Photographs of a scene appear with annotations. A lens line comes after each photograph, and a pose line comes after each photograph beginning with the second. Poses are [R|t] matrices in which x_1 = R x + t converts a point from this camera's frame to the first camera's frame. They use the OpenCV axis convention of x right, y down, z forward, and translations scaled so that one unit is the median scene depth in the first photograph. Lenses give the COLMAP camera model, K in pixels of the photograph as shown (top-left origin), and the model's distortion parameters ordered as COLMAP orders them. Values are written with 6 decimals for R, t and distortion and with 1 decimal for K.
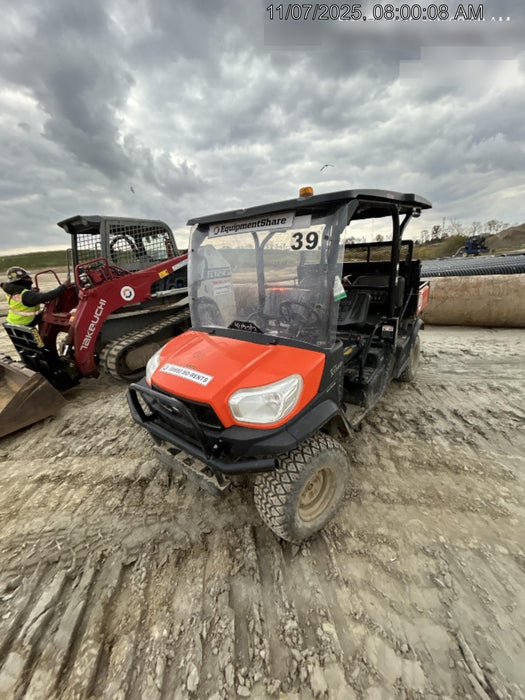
lens RADIAL K [[281.8, 0, 262.5], [0, 281.8, 350.0], [0, 0, 1]] dist [-0.002363, 0.000077]
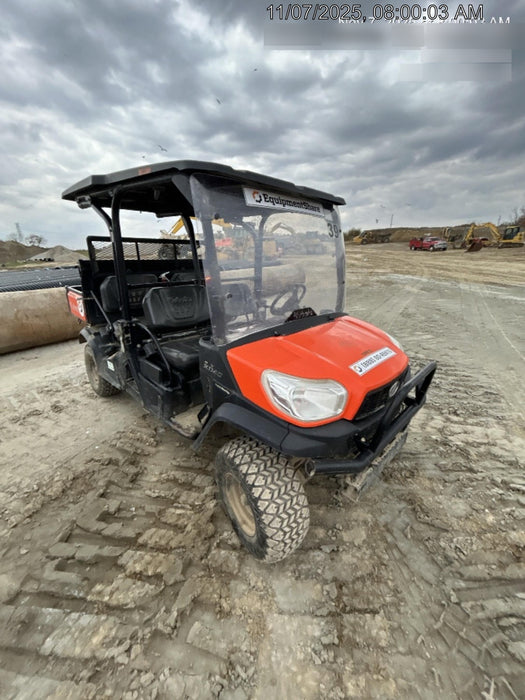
lens RADIAL K [[281.8, 0, 262.5], [0, 281.8, 350.0], [0, 0, 1]] dist [-0.002363, 0.000077]
pose [[0.122959, -0.254586, 0.959201, -1.115179], [0.306719, 0.928964, 0.207242, -0.229122], [-0.943824, 0.268723, 0.192311, 1.096010]]
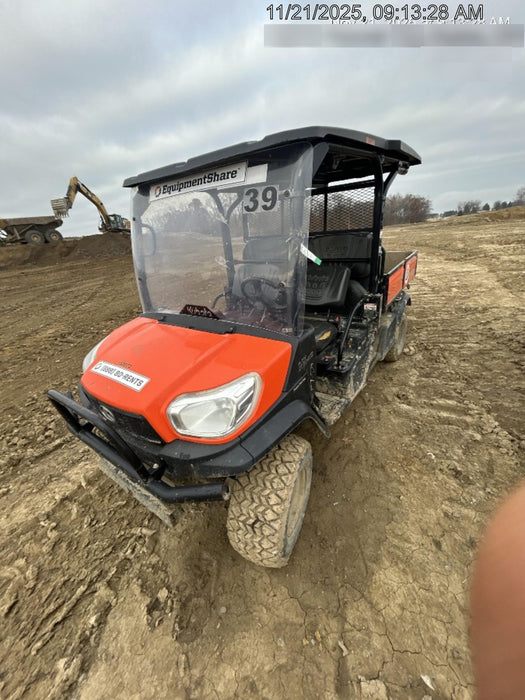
lens RADIAL K [[281.8, 0, 262.5], [0, 281.8, 350.0], [0, 0, 1]] dist [-0.002363, 0.000077]
pose [[0.998655, -0.037996, 0.035272, 0.103311], [0.035185, 0.996398, 0.077158, -0.031329], [-0.038076, -0.075813, 0.996395, 0.181318]]
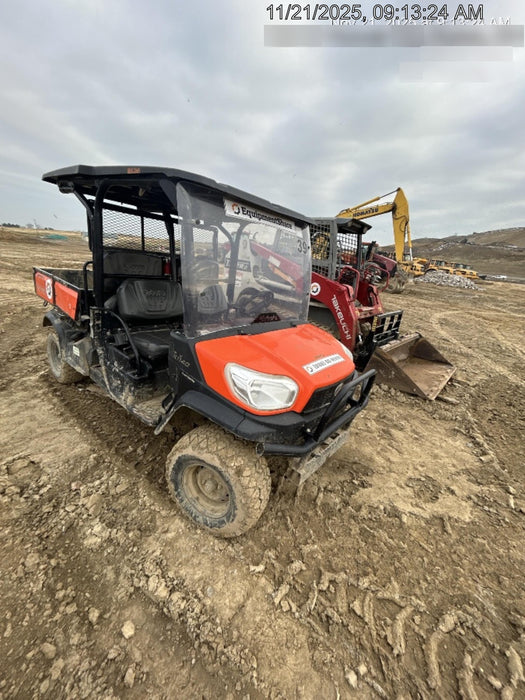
lens RADIAL K [[281.8, 0, 262.5], [0, 281.8, 350.0], [0, 0, 1]] dist [-0.002363, 0.000077]
pose [[0.038323, -0.233479, 0.971606, -1.217583], [0.199883, 0.954461, 0.221475, -0.226285], [-0.979070, 0.185720, 0.083246, 1.071488]]
